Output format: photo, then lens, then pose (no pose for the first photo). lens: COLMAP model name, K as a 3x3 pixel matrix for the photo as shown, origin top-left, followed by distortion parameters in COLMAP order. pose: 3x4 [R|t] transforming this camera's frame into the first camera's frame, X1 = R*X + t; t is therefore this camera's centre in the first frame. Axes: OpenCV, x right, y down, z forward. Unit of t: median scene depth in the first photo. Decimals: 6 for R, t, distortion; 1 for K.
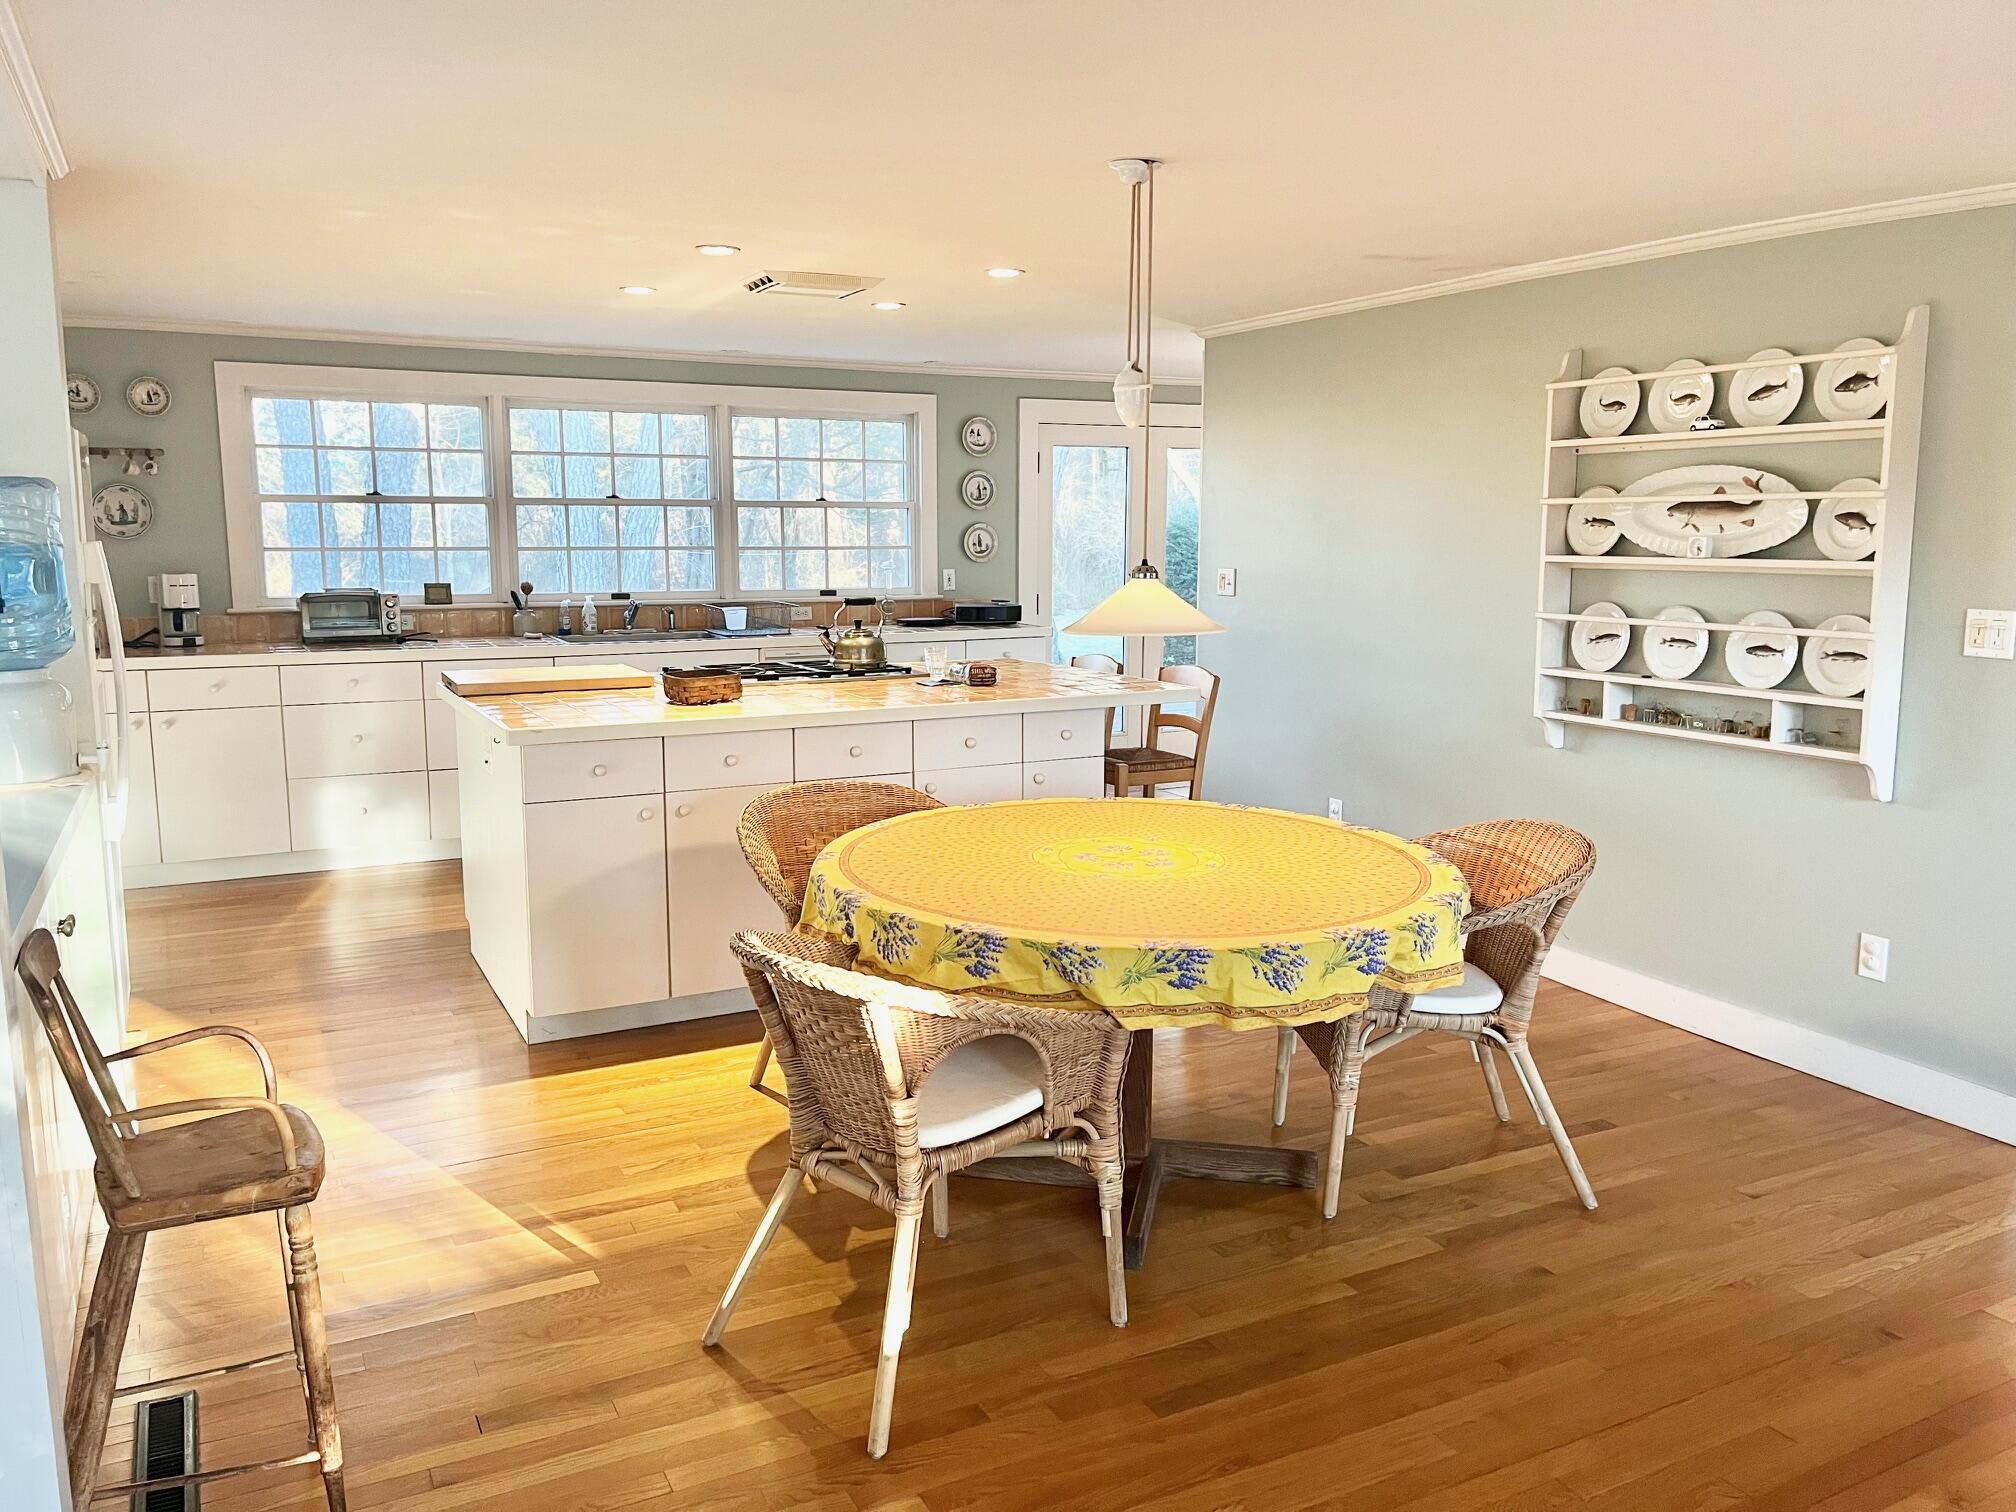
lens RADIAL K [[1478.6, 0, 1021.6], [0, 1478.6, 751.9], [0, 0, 1]] dist [-0.007672, -0.004655]
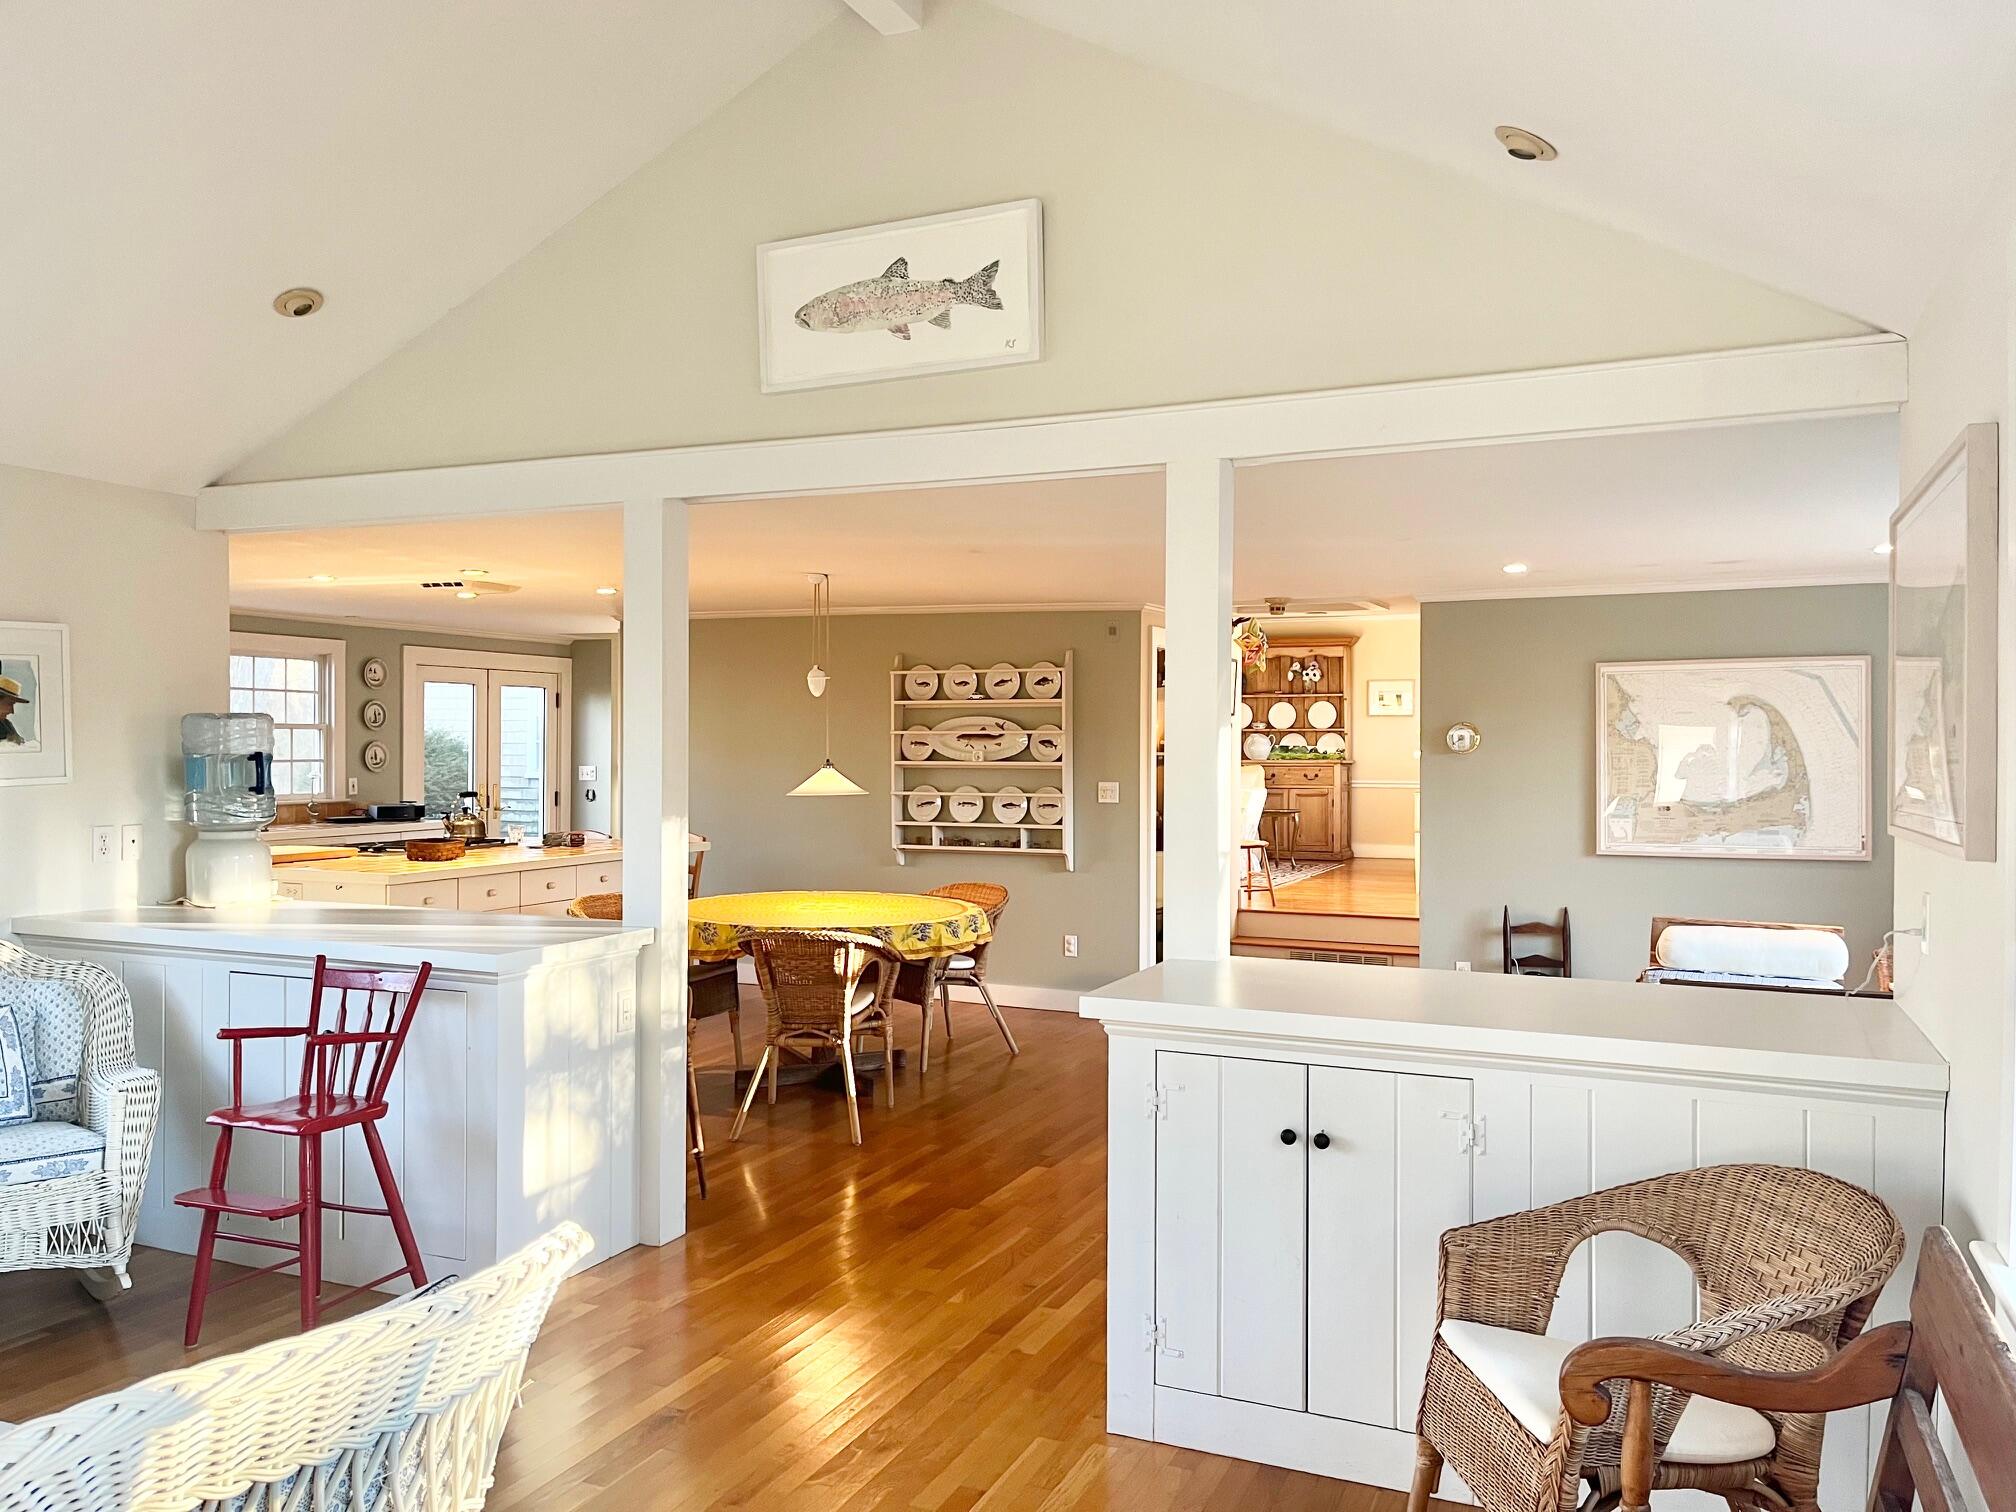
lens RADIAL K [[1478.6, 0, 1020.5], [0, 1478.6, 755.0], [0, 0, 1]] dist [-0.007672, -0.004655]
pose [[0.762859, -0.001033, 0.646564, -0.804061], [0.093493, 0.989665, -0.108728, 0.085816], [-0.639769, 0.143393, 0.755072, -0.570242]]
